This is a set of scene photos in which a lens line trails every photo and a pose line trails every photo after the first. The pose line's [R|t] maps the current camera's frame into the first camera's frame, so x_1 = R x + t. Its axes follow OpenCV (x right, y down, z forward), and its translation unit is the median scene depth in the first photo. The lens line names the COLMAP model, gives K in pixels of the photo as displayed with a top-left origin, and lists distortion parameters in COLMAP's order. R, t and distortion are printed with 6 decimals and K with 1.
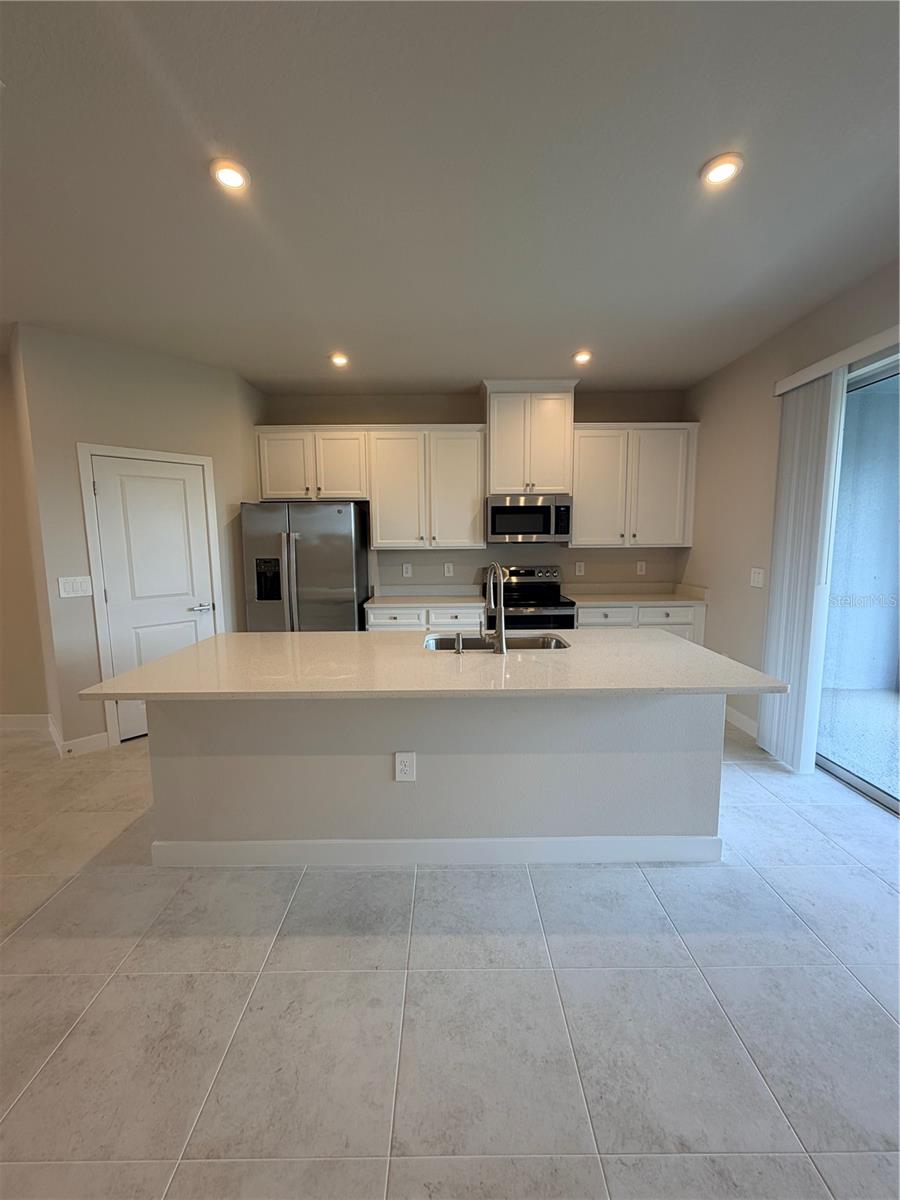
lens RADIAL K [[480.0, 0, 448.7], [0, 480.0, 597.0], [0, 0, 1]] dist [0.000100, 0.000451]
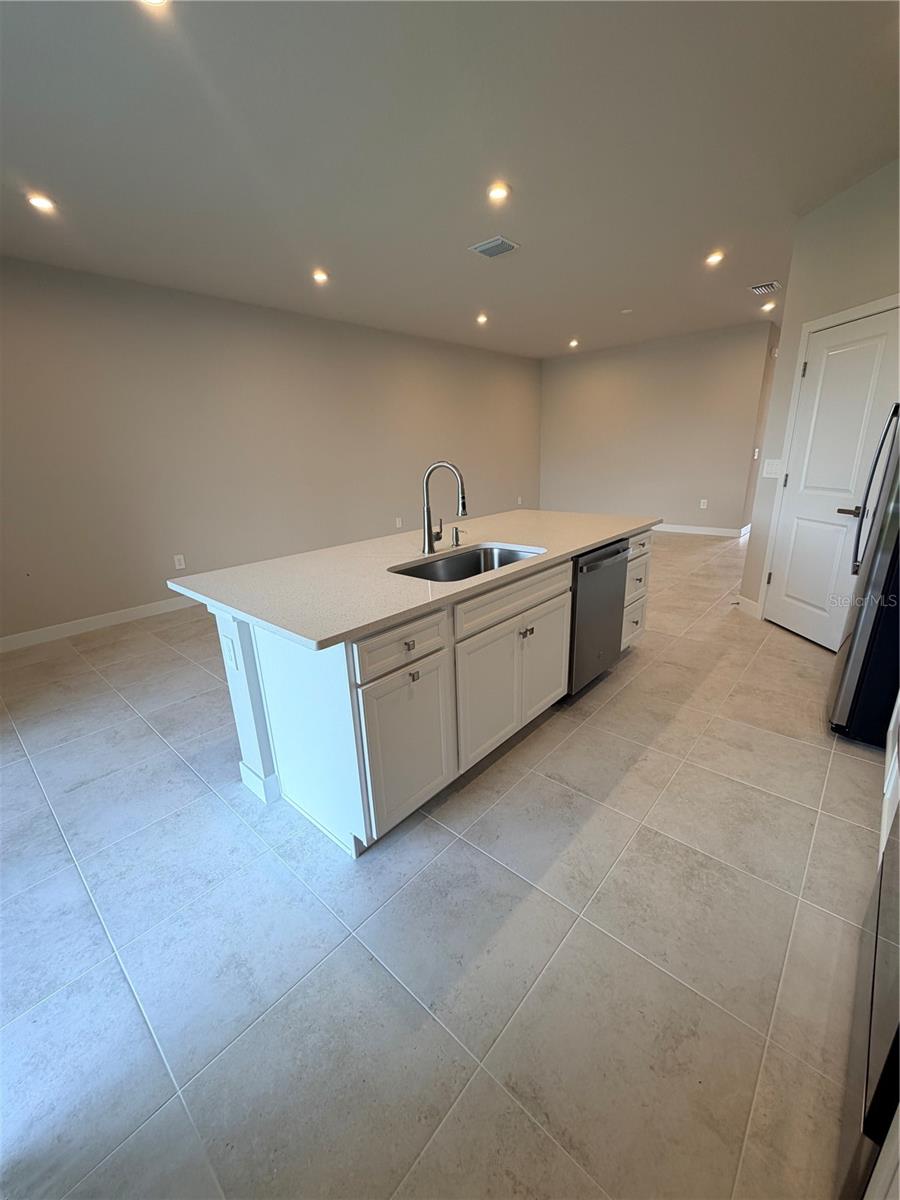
lens RADIAL K [[480.0, 0, 448.3], [0, 480.0, 596.6], [0, 0, 1]] dist [0.000100, 0.000451]
pose [[-0.672931, 0.250067, -0.696154, 0.554308], [-0.045991, 0.925158, 0.376785, -0.124989], [0.738274, 0.285567, -0.611067, 1.145219]]
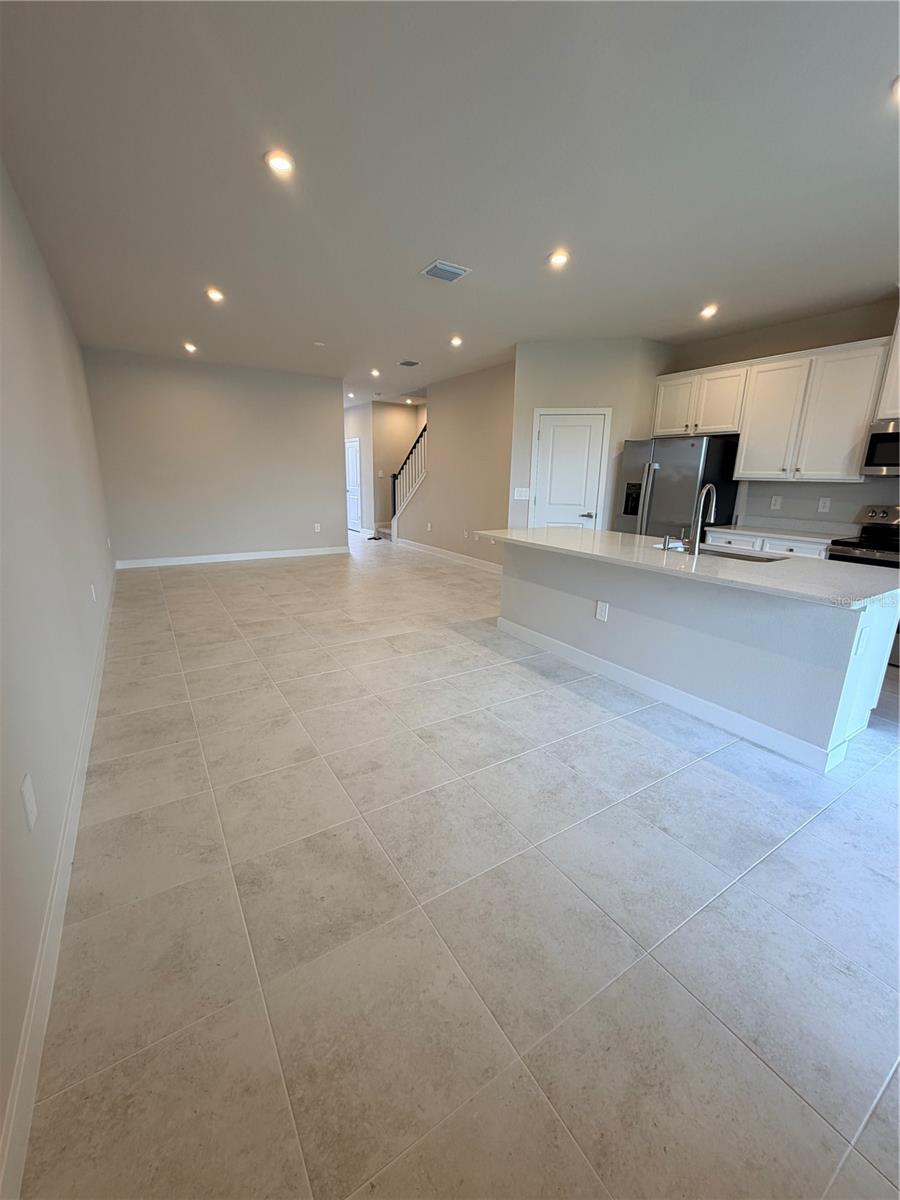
lens RADIAL K [[480.0, 0, 449.5], [0, 480.0, 597.7], [0, 0, 1]] dist [0.000100, 0.000451]
pose [[0.535321, 0.229242, -0.812945, 0.570617], [-0.123967, 0.973366, 0.192847, 0.040887], [0.835502, -0.002456, 0.549482, -0.183535]]
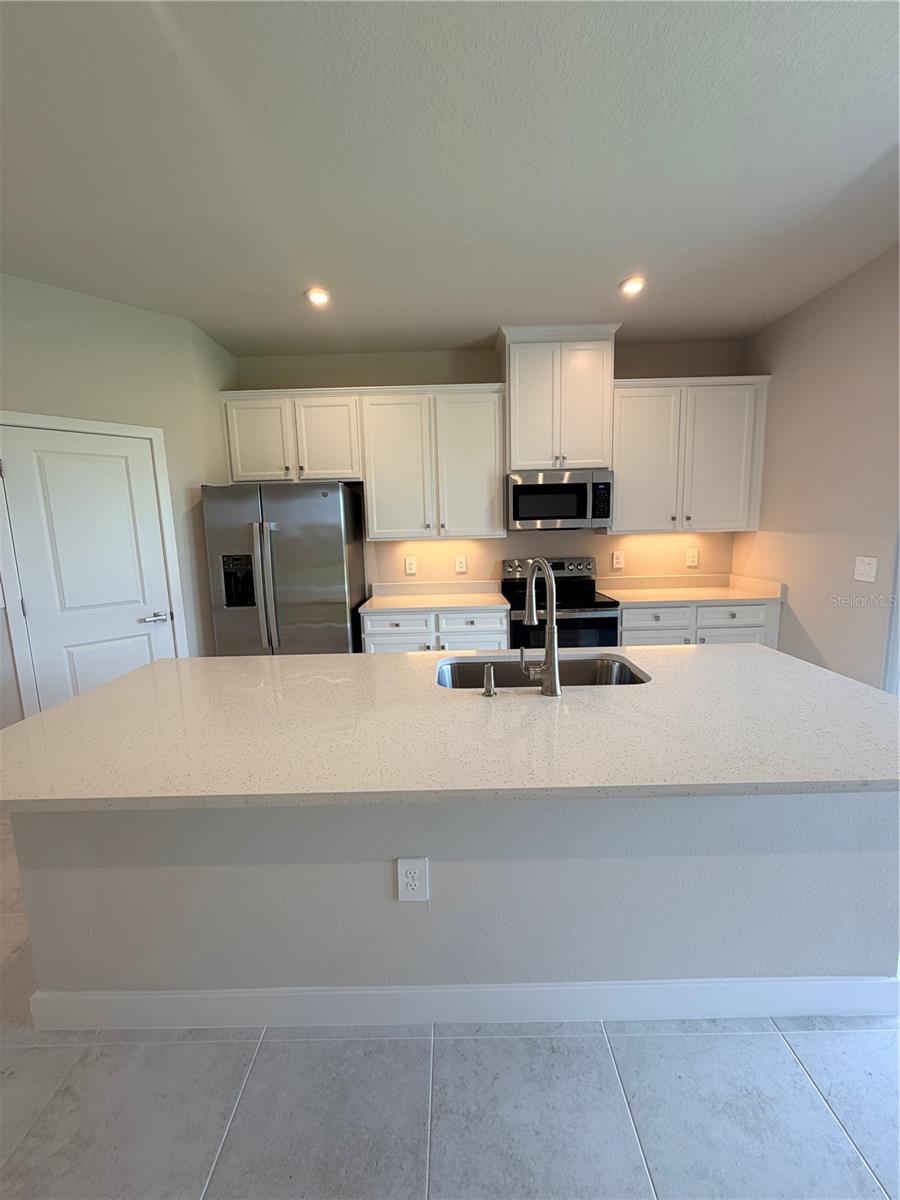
lens RADIAL K [[480.0, 0, 448.4], [0, 480.0, 597.1], [0, 0, 1]] dist [0.000100, 0.000451]
pose [[0.999796, -0.016932, -0.011047, -0.018312], [0.017173, 0.999609, 0.022072, -0.024273], [0.010669, -0.022257, 0.999695, 0.226281]]
